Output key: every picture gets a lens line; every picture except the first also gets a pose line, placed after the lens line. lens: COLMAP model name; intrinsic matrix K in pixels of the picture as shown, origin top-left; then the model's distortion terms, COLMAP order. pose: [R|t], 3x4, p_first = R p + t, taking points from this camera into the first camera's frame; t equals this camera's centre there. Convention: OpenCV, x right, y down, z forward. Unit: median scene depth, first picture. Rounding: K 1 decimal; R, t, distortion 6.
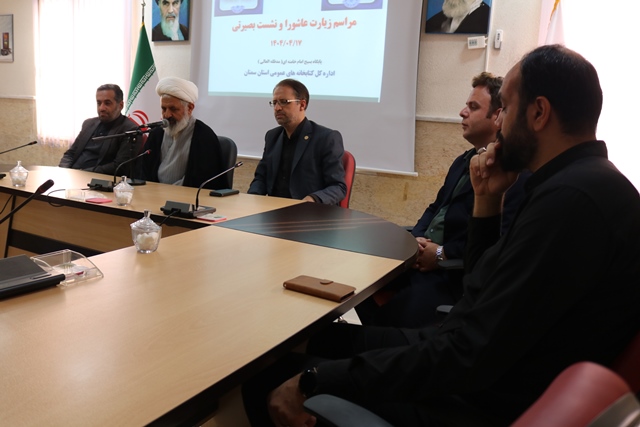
lens RADIAL K [[532.9, 0, 320.0], [0, 532.9, 213.5], [0, 0, 1]] dist [-0.119565, 0.001766]
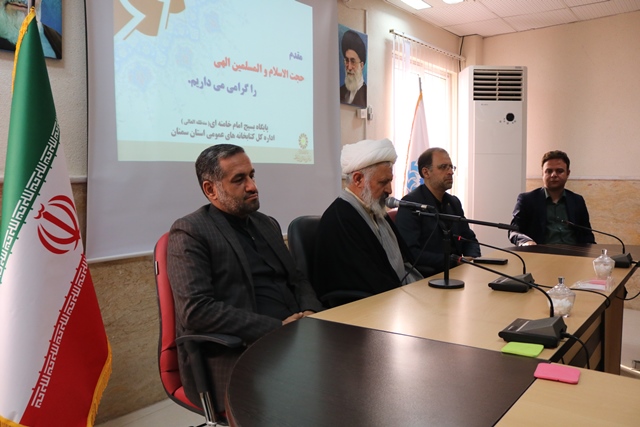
lens RADIAL K [[532.9, 0, 320.0], [0, 532.9, 213.5], [0, 0, 1]] dist [-0.119565, 0.001766]
pose [[0.172240, -0.129449, 0.976512, -0.852219], [0.189194, 0.977219, 0.096173, -0.202109], [-0.966716, 0.168185, 0.192807, 0.765971]]
